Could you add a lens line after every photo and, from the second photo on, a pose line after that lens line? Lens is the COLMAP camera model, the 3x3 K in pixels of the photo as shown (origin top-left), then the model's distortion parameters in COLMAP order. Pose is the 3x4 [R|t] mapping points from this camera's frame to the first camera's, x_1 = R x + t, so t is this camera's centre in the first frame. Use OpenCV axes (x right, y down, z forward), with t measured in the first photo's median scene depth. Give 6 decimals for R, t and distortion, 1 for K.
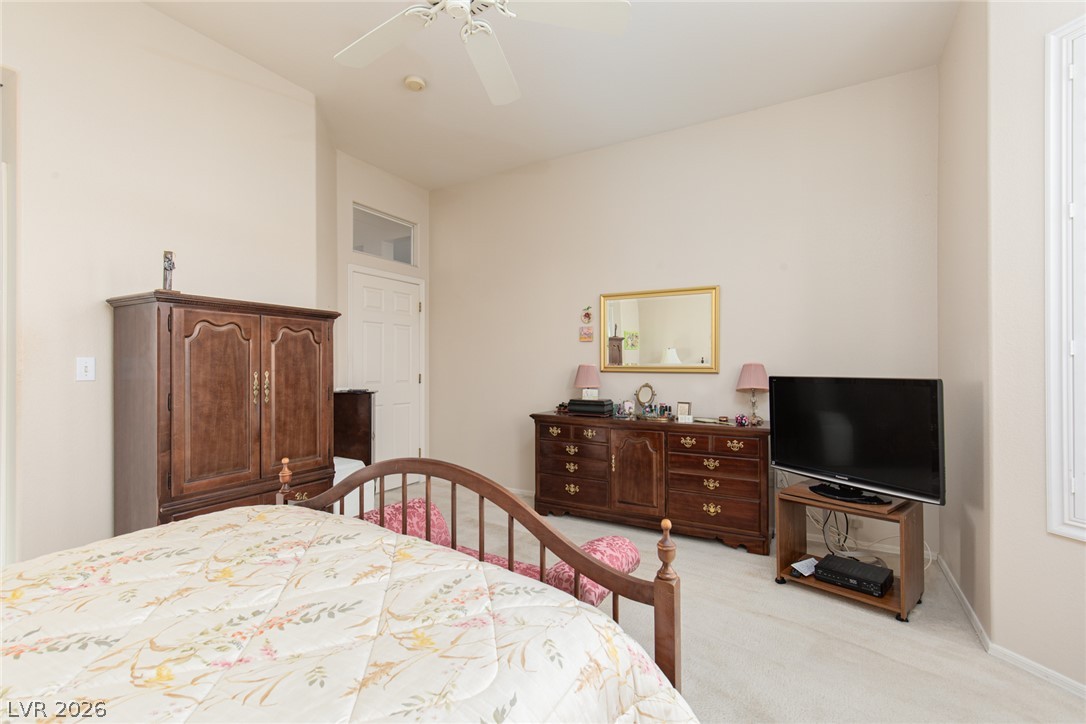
lens RADIAL K [[485.7, 0, 551.3], [0, 485.7, 367.6], [0, 0, 1]] dist [0.000072, 0.000012]
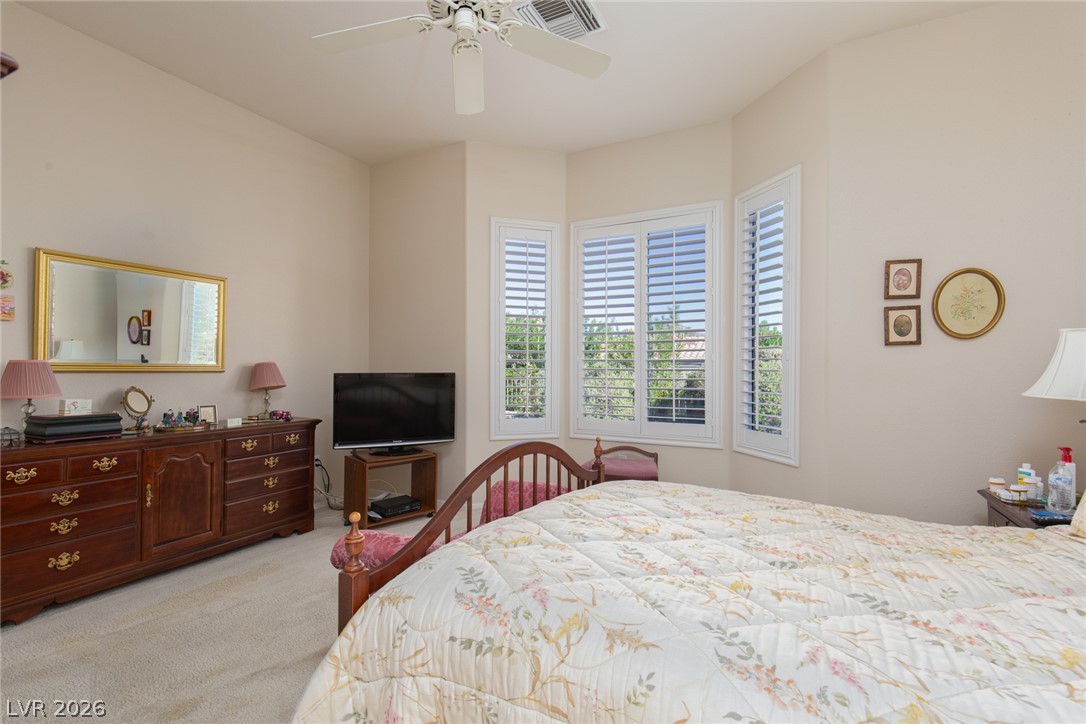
lens RADIAL K [[490.6, 0, 544.7], [0, 490.6, 364.7], [0, 0, 1]] dist [0.003255, 0.000062]
pose [[-0.041879, 0.007571, 0.999094, -0.865031], [-0.001621, 0.999969, -0.007646, 0.004937], [-0.999121, -0.001939, -0.041866, 0.585534]]
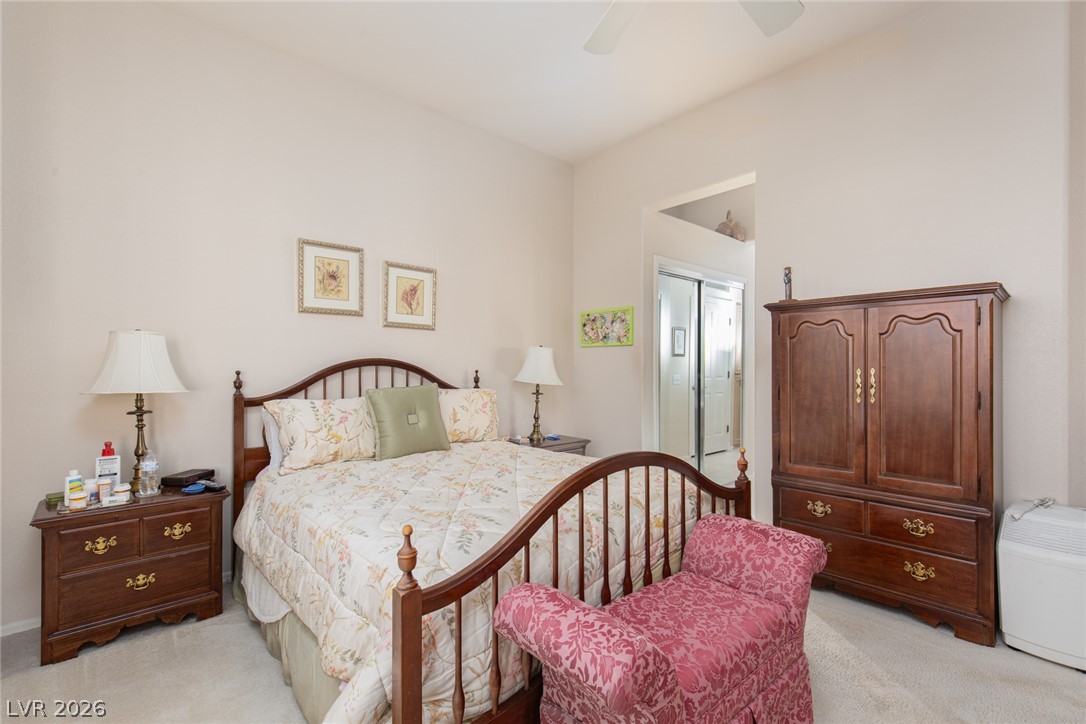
lens RADIAL K [[490.6, 0, 544.7], [0, 490.6, 364.7], [0, 0, 1]] dist [0.003255, 0.000062]
pose [[-0.312304, 0.000775, -0.949982, 0.457882], [-0.000174, 1.000000, 0.000873, -0.000648], [0.949982, 0.000438, -0.312304, 0.669710]]
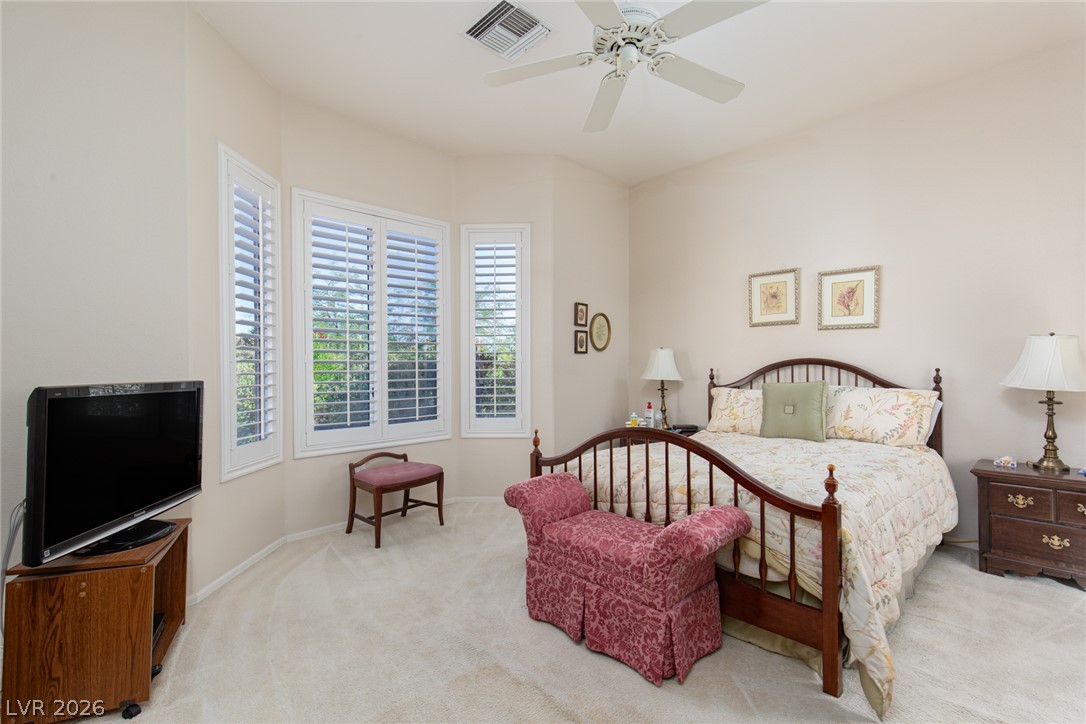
lens RADIAL K [[490.6, 0, 544.7], [0, 490.6, 364.7], [0, 0, 1]] dist [0.003255, 0.000062]
pose [[-0.959031, 0.012731, 0.283016, -0.241244], [0.012118, 0.999919, -0.003913, -0.000440], [-0.283043, -0.000323, -0.959107, 1.485359]]
